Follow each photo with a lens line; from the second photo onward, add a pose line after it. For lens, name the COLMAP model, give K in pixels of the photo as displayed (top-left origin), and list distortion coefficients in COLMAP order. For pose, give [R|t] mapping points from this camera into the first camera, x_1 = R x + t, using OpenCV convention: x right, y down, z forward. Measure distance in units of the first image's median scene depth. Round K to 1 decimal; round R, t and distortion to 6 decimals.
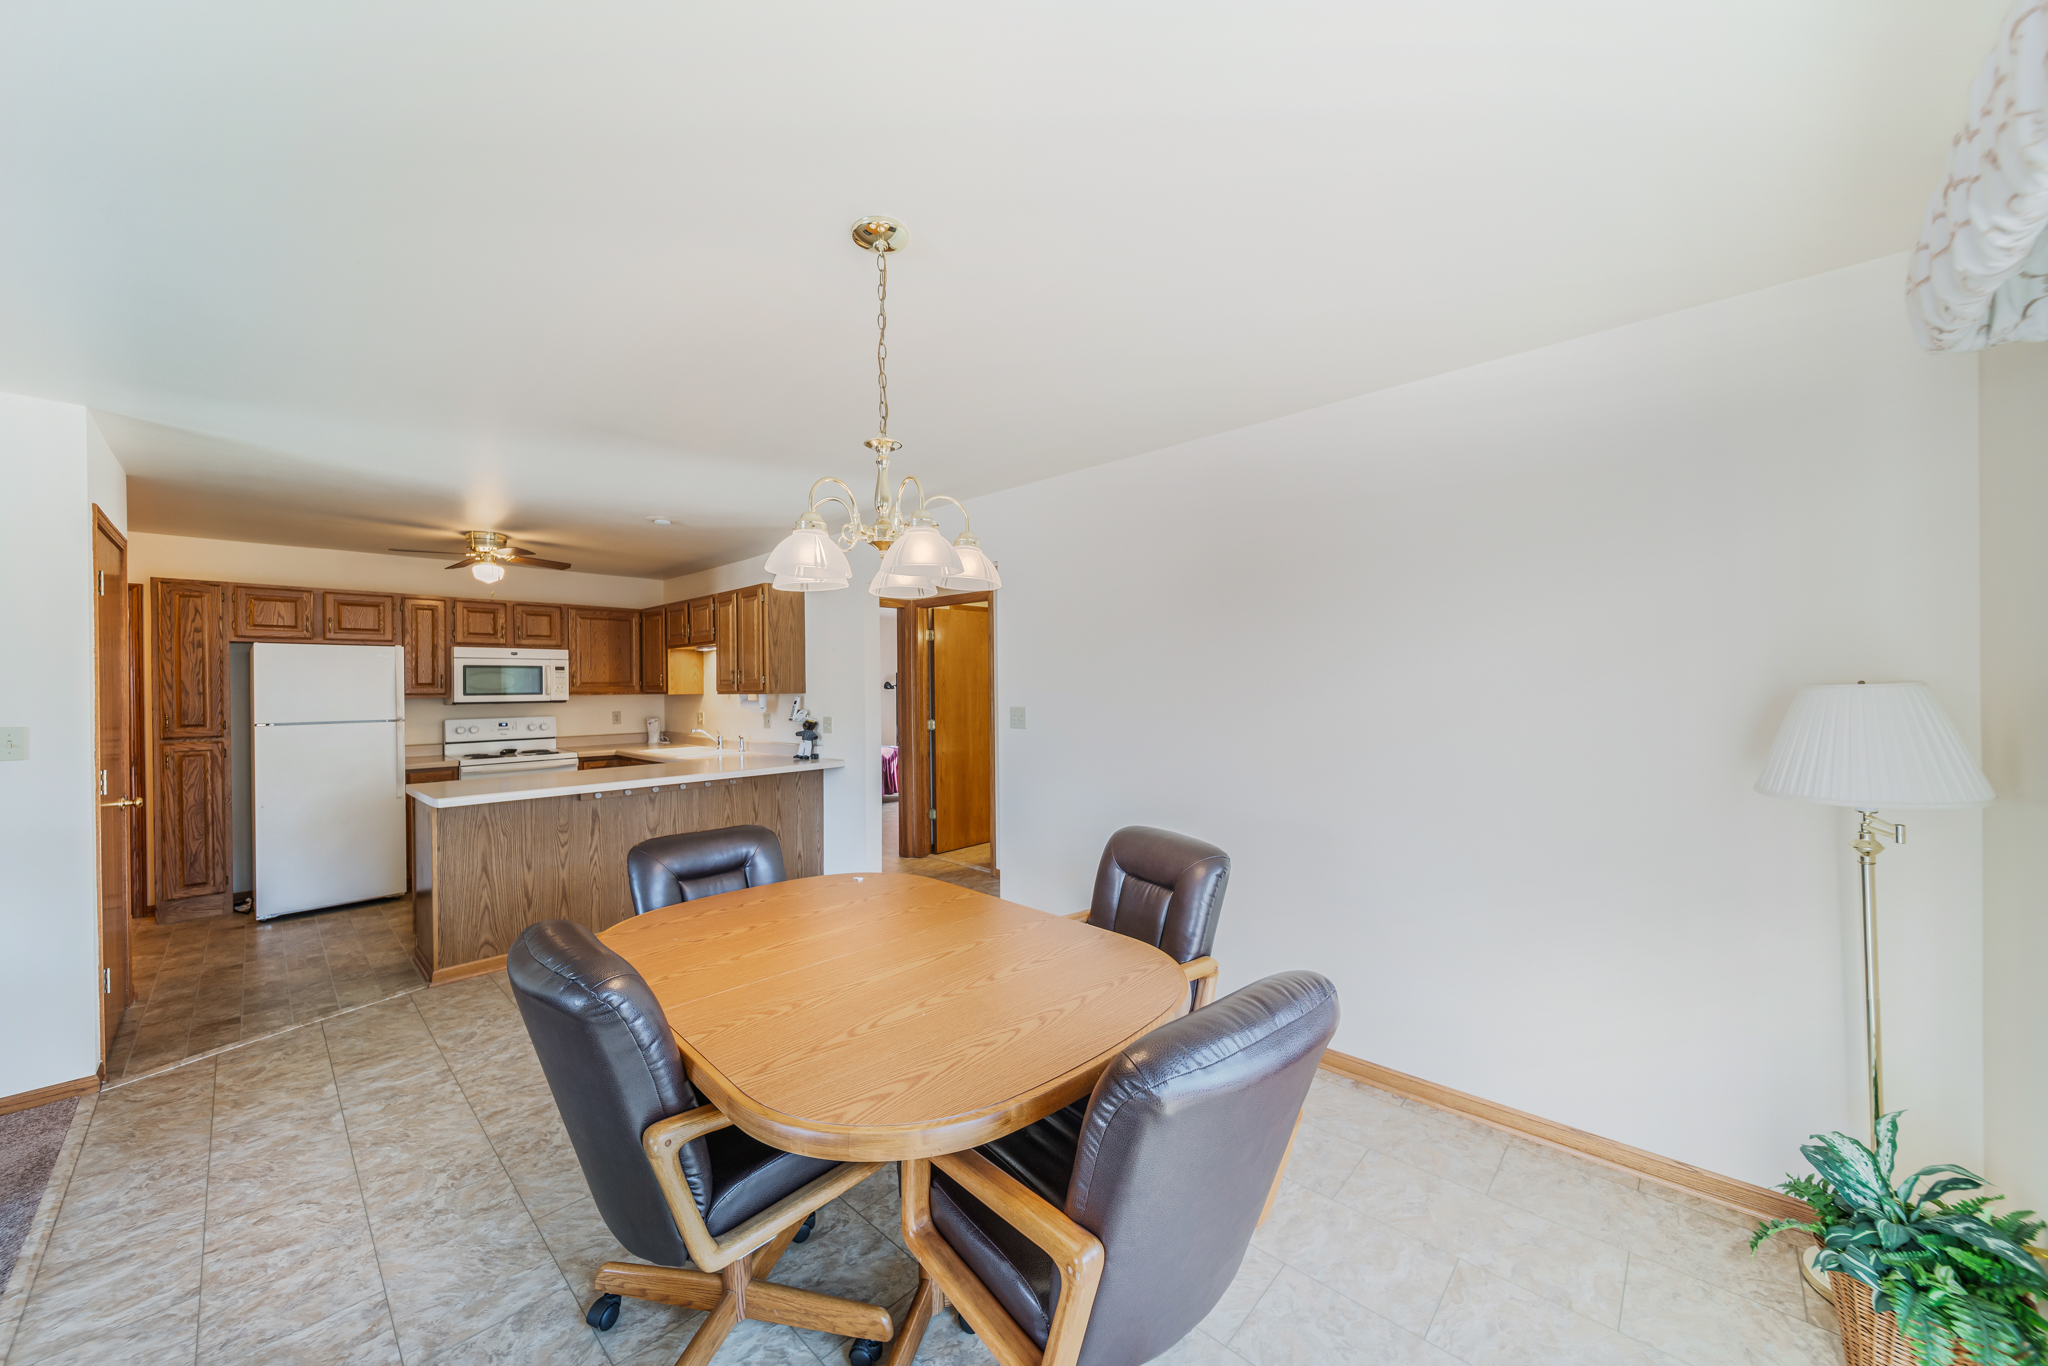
lens RADIAL K [[729.5, 0, 1009.9], [0, 729.5, 686.4], [0, 0, 1]] dist [0.006866, -0.002013]
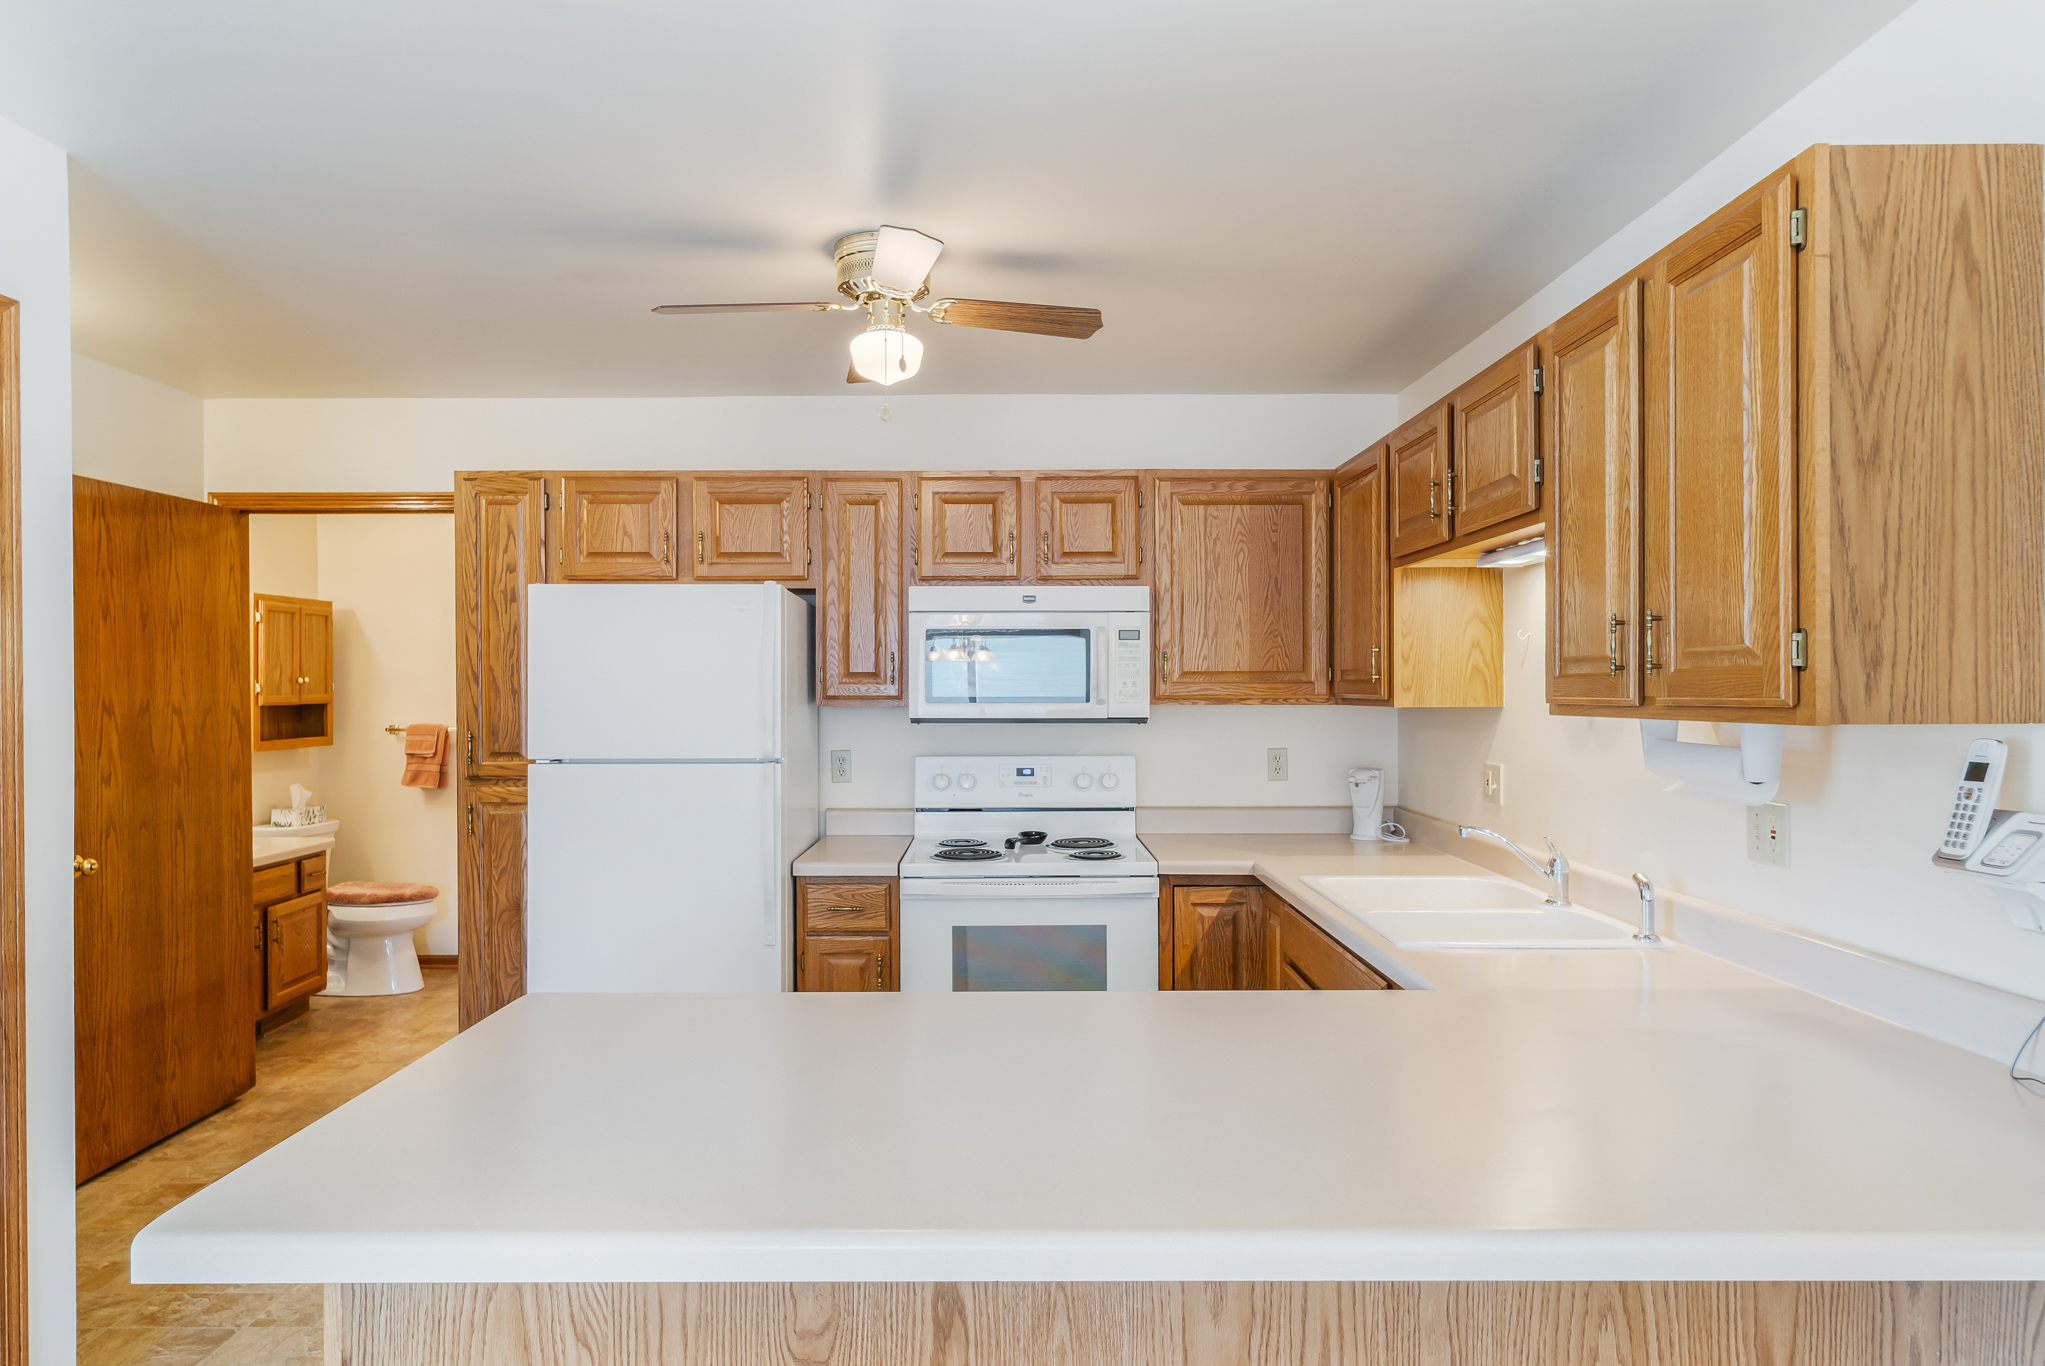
lens RADIAL K [[1141.2, 0, 1003.8], [0, 1141.2, 681.6], [0, 0, 1]] dist [0.003897, -0.000466]
pose [[0.681742, 0.004742, -0.731577, -0.234914], [-0.005737, 0.999983, 0.001135, -0.000058], [0.731570, 0.003423, 0.681757, 0.578550]]
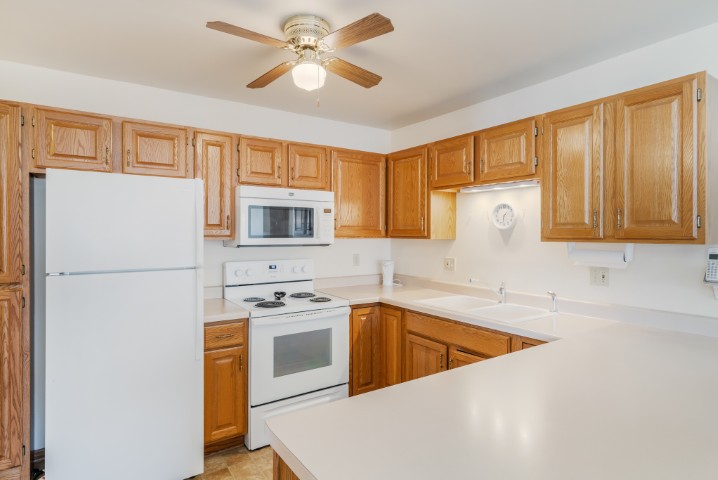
lens RADIAL K [[400.7, 0, 357.1], [0, 400.7, 233.1], [0, 0, 1]] dist [0.003897, -0.000466]
pose [[0.972724, 0.012475, -0.231631, -0.485690], [-0.012067, 0.999922, 0.003180, 0.003062], [0.231653, -0.000298, 0.972799, 0.527572]]
